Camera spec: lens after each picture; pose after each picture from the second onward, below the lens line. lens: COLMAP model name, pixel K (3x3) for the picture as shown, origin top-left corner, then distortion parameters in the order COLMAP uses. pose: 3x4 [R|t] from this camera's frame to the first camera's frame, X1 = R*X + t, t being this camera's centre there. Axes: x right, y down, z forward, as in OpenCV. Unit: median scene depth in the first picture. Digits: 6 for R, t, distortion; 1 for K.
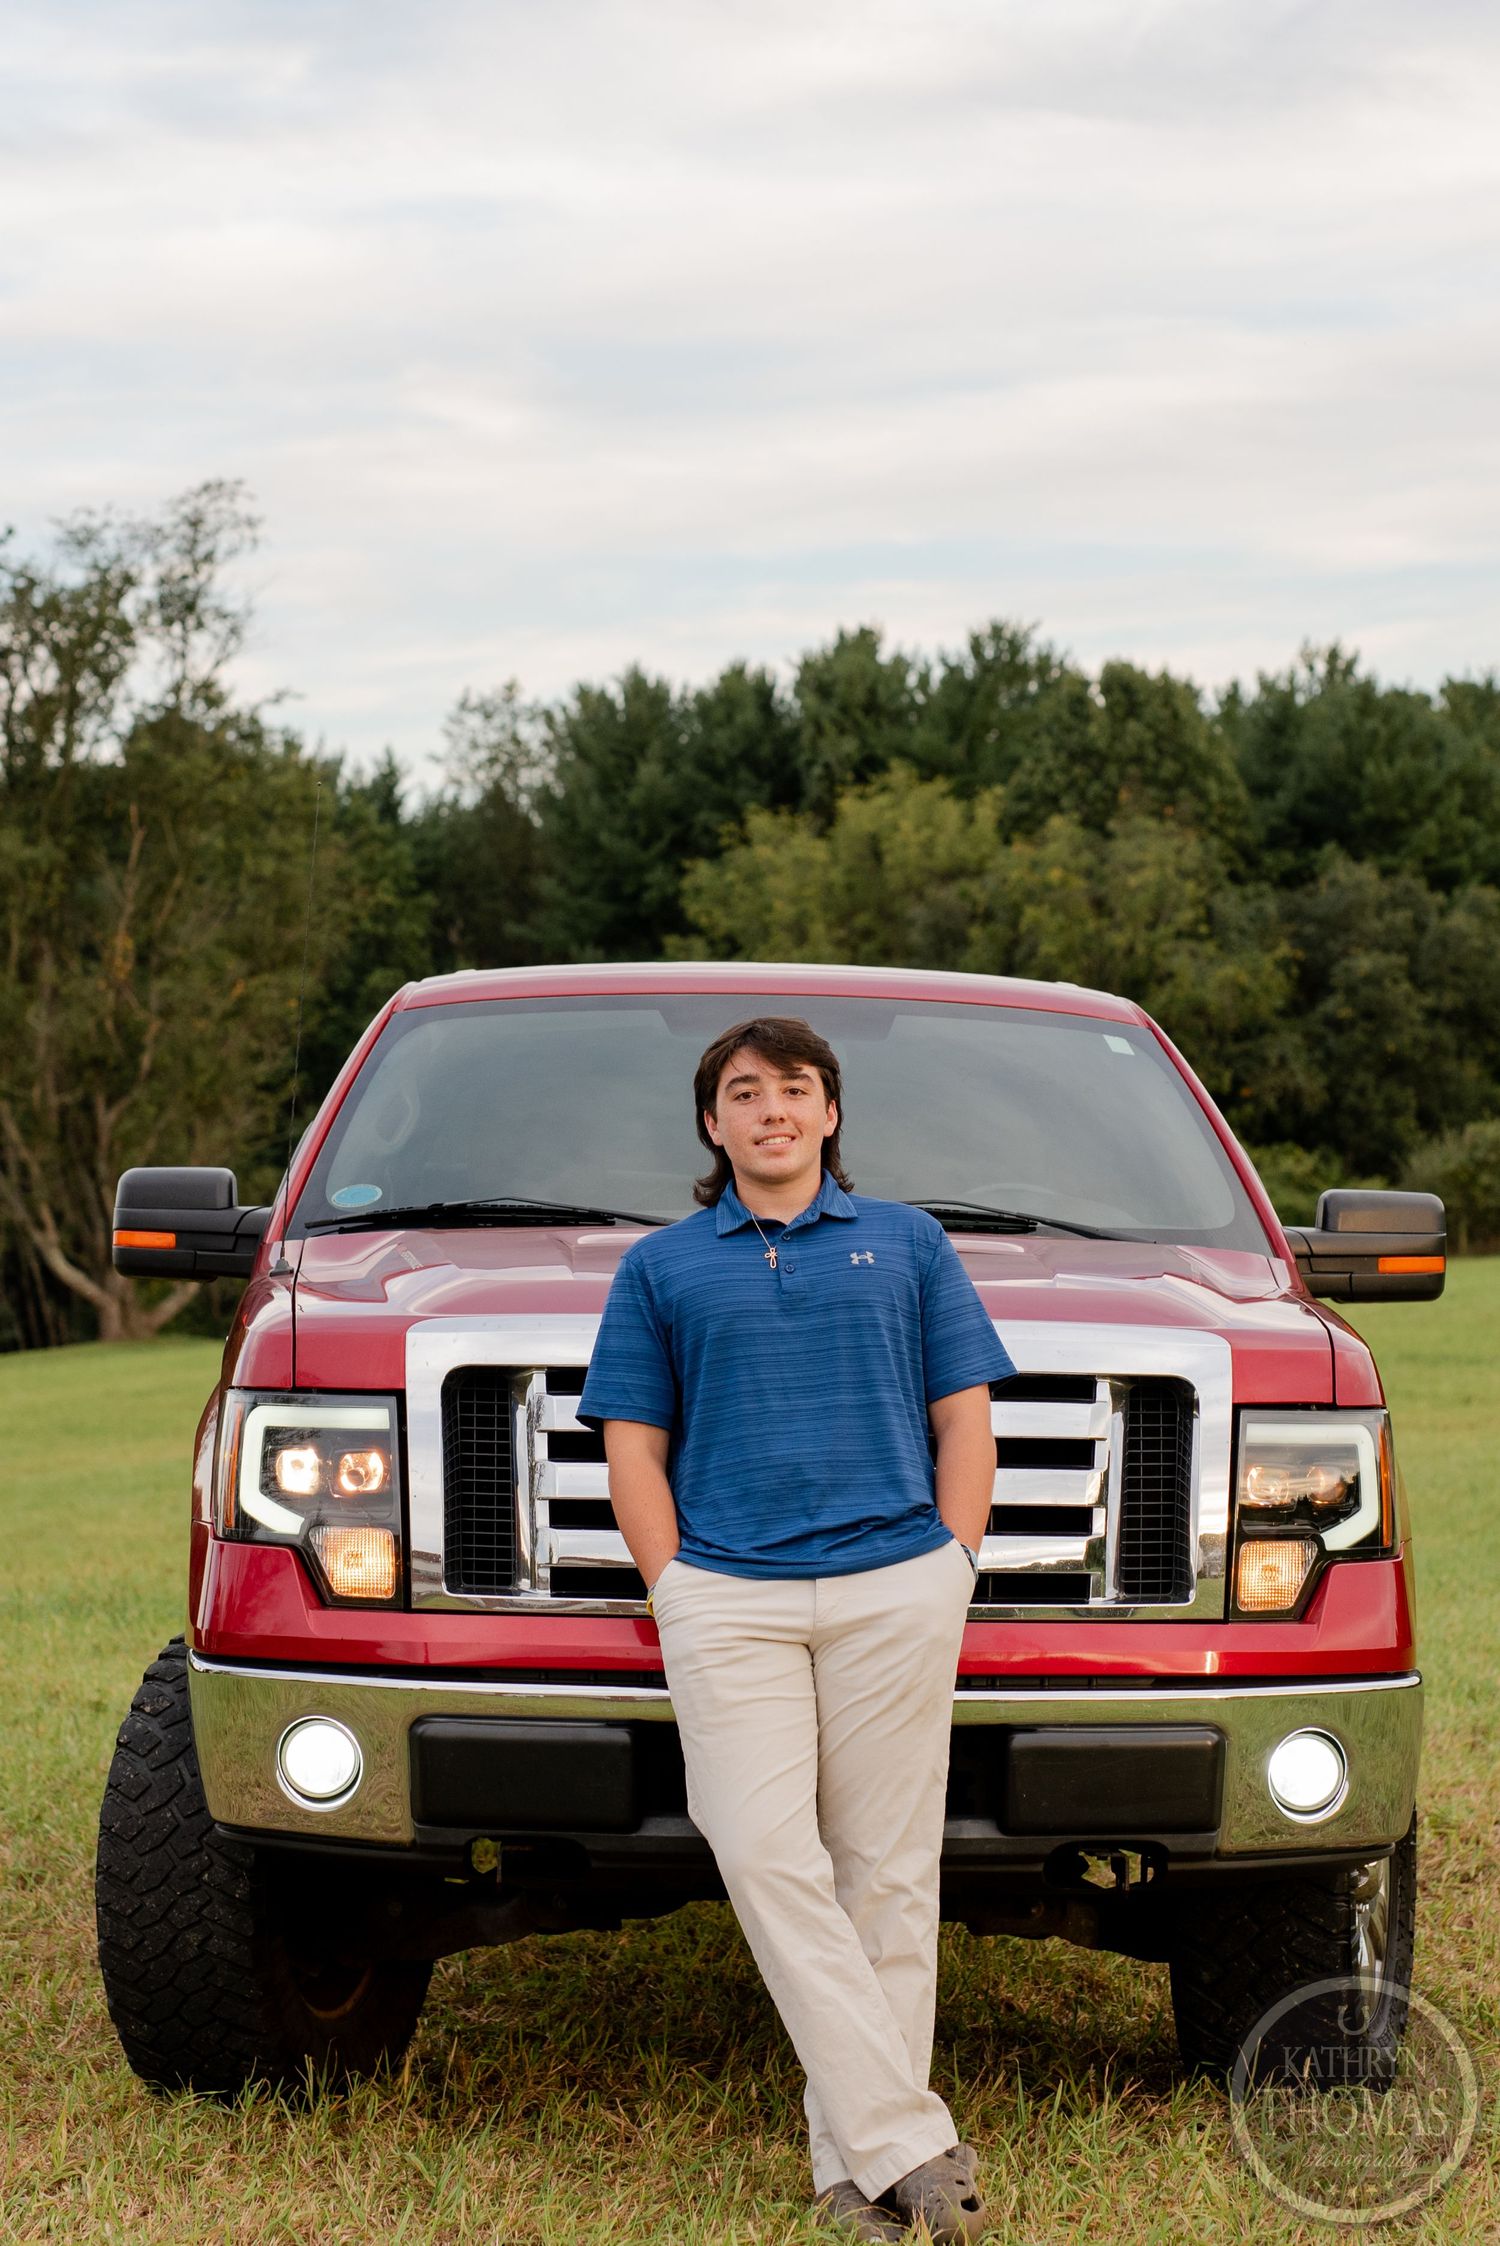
lens RADIAL K [[4810.3, 0, 750.0], [0, 4810.3, 1123.0], [0, 0, 1]] dist [-0.017082, 0.048417]
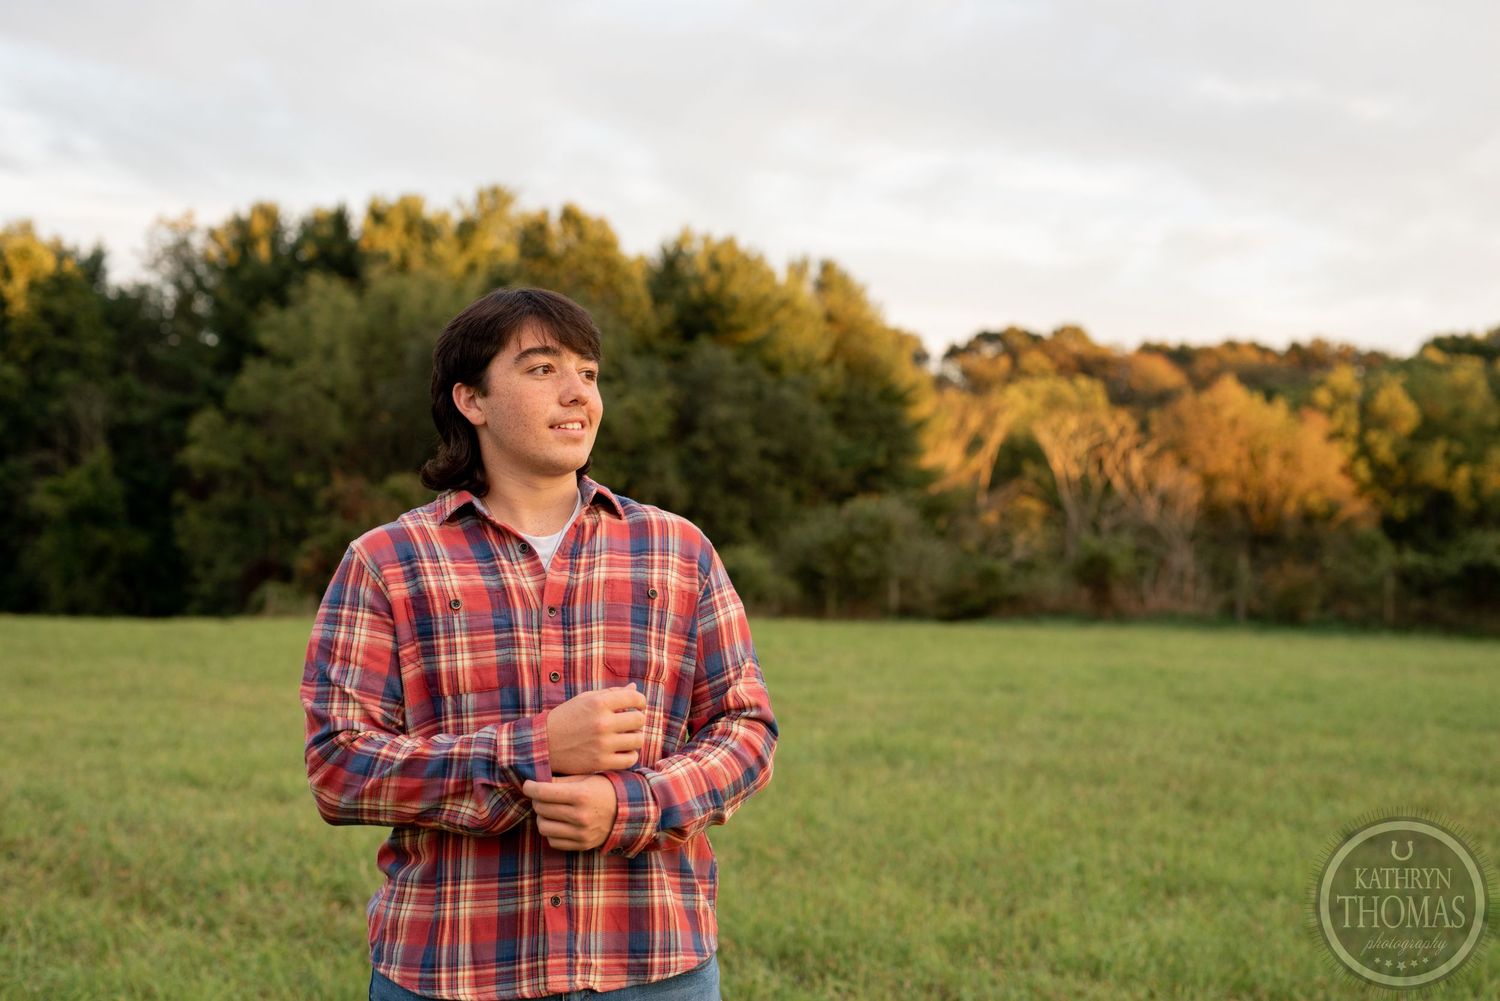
lens RADIAL K [[2100.5, 0, 757.0], [0, 2100.5, 501.3], [0, 0, 1]] dist [0.008505, 0.022233]
pose [[0.981541, 0.091877, 0.167740, 0.034430], [-0.087784, 0.995636, -0.031672, 0.012425], [-0.169918, 0.016363, 0.985322, 0.376321]]
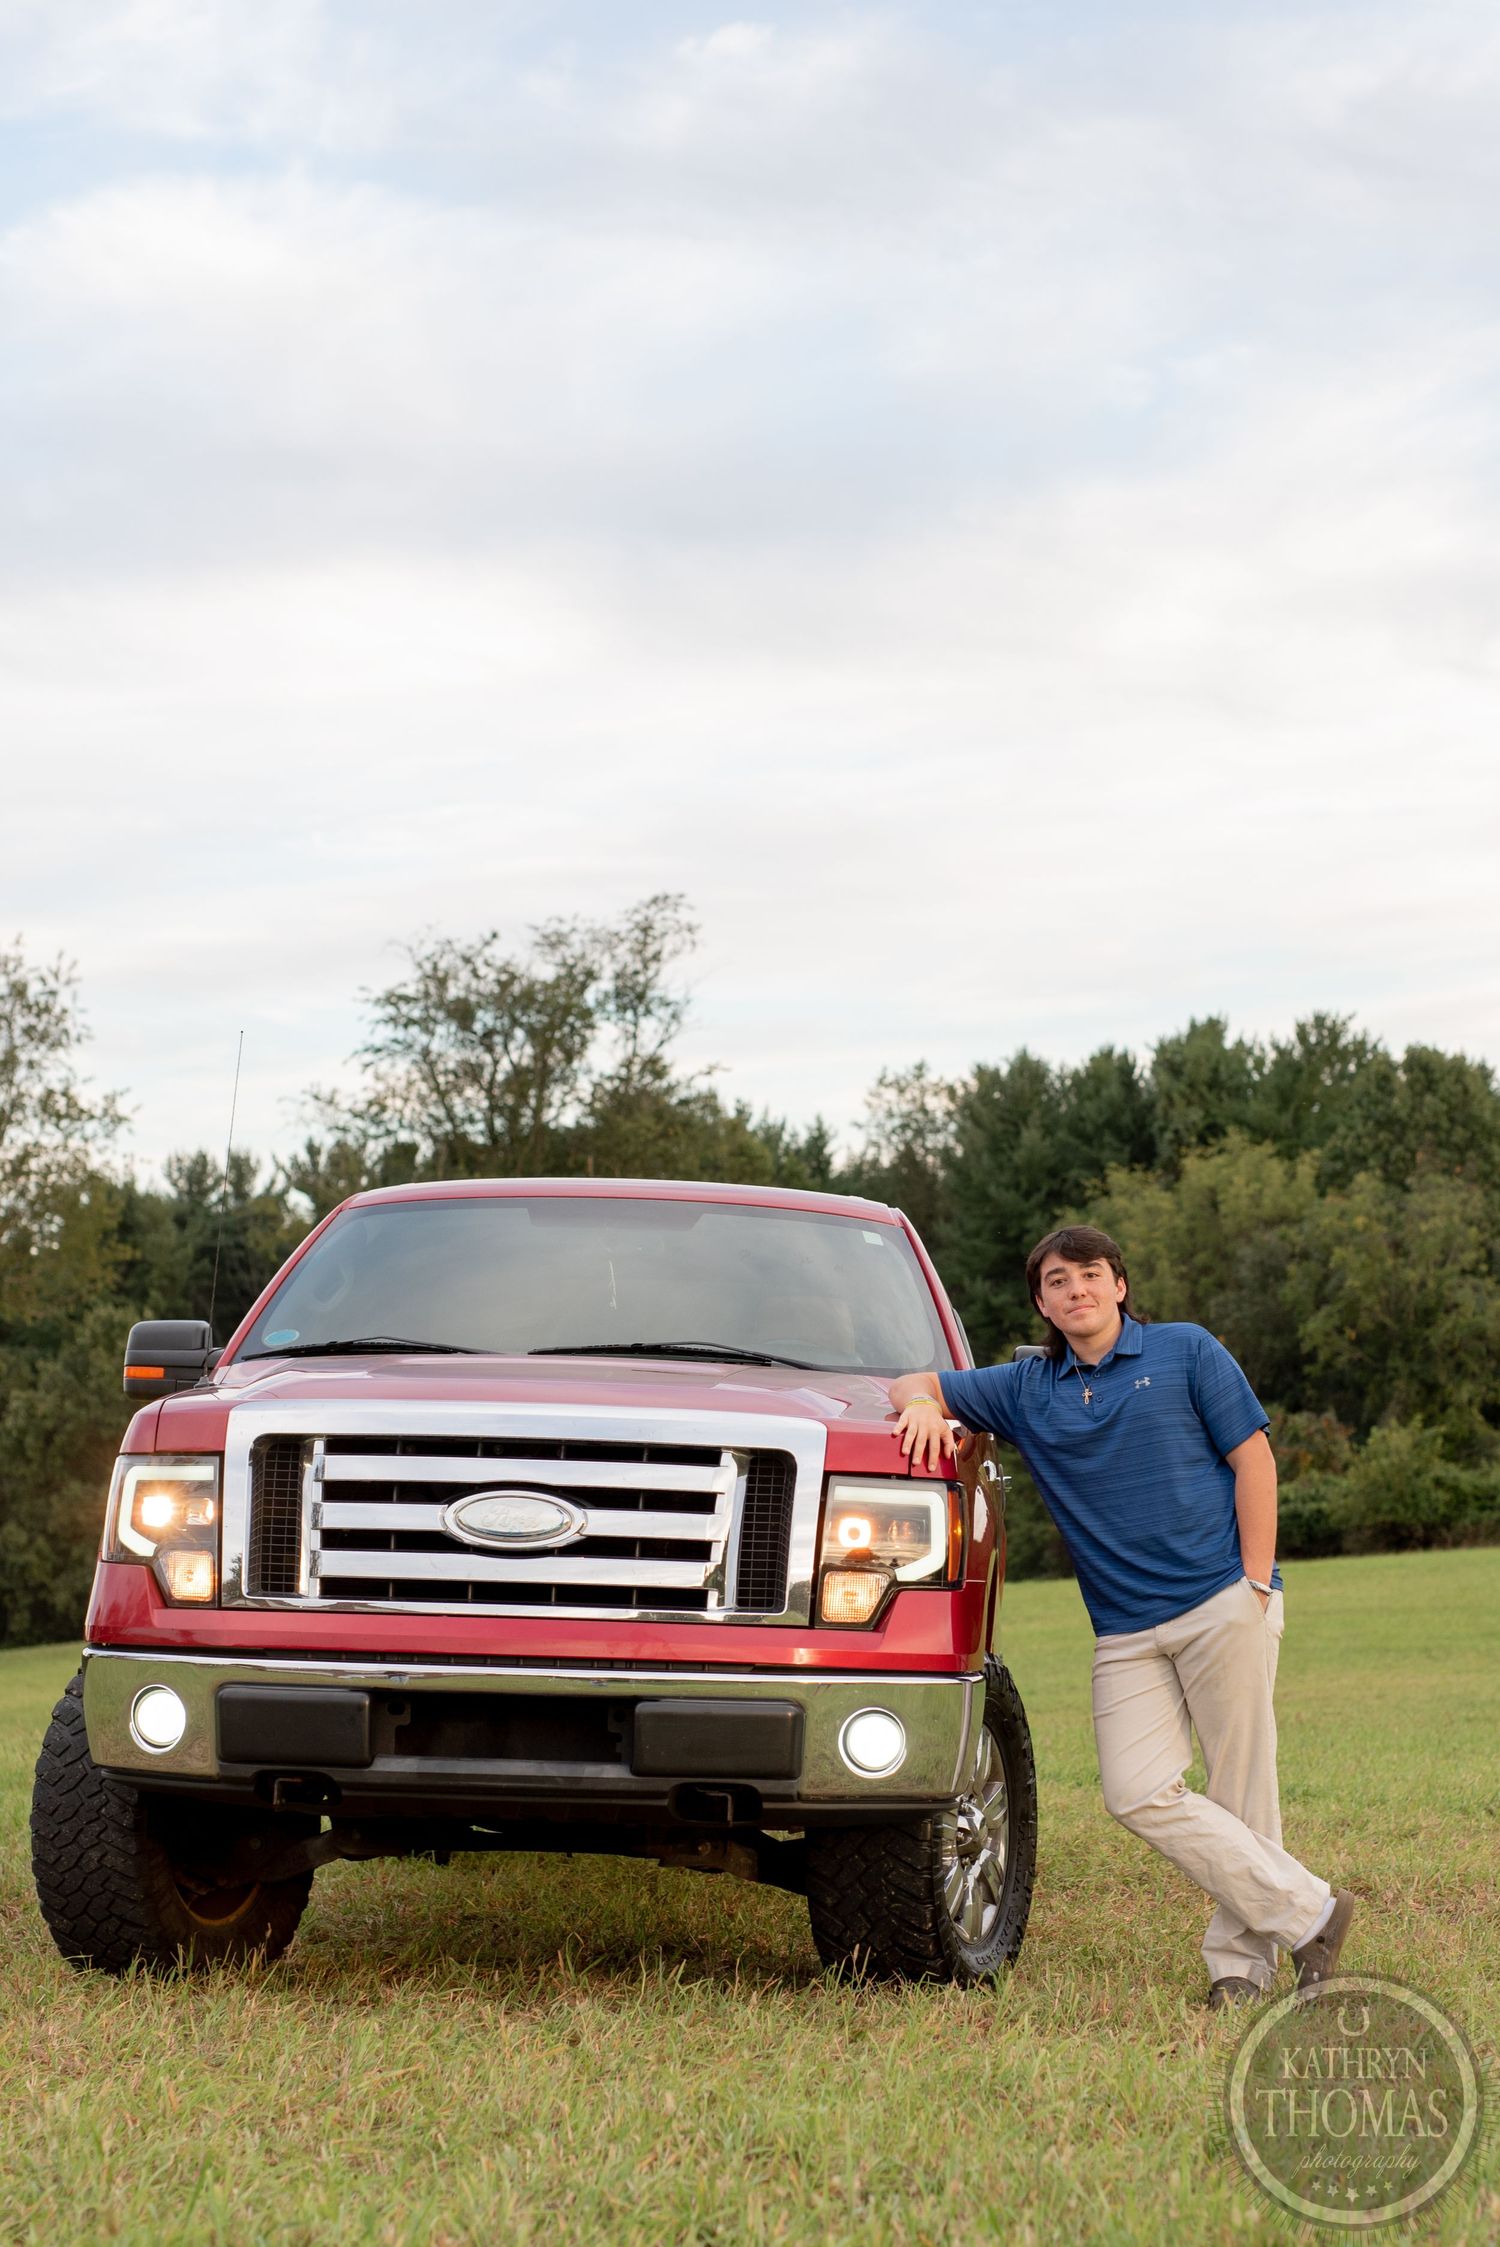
lens RADIAL K [[3978.3, 0, 757.8], [0, 3978.3, 1350.7], [0, 0, 1]] dist [0.003593, 0.075499]
pose [[0.995301, 0.009891, -0.096322, 0.009261], [-0.011860, 0.999732, -0.019890, 0.002291], [0.096100, 0.020939, 0.995151, -0.006213]]
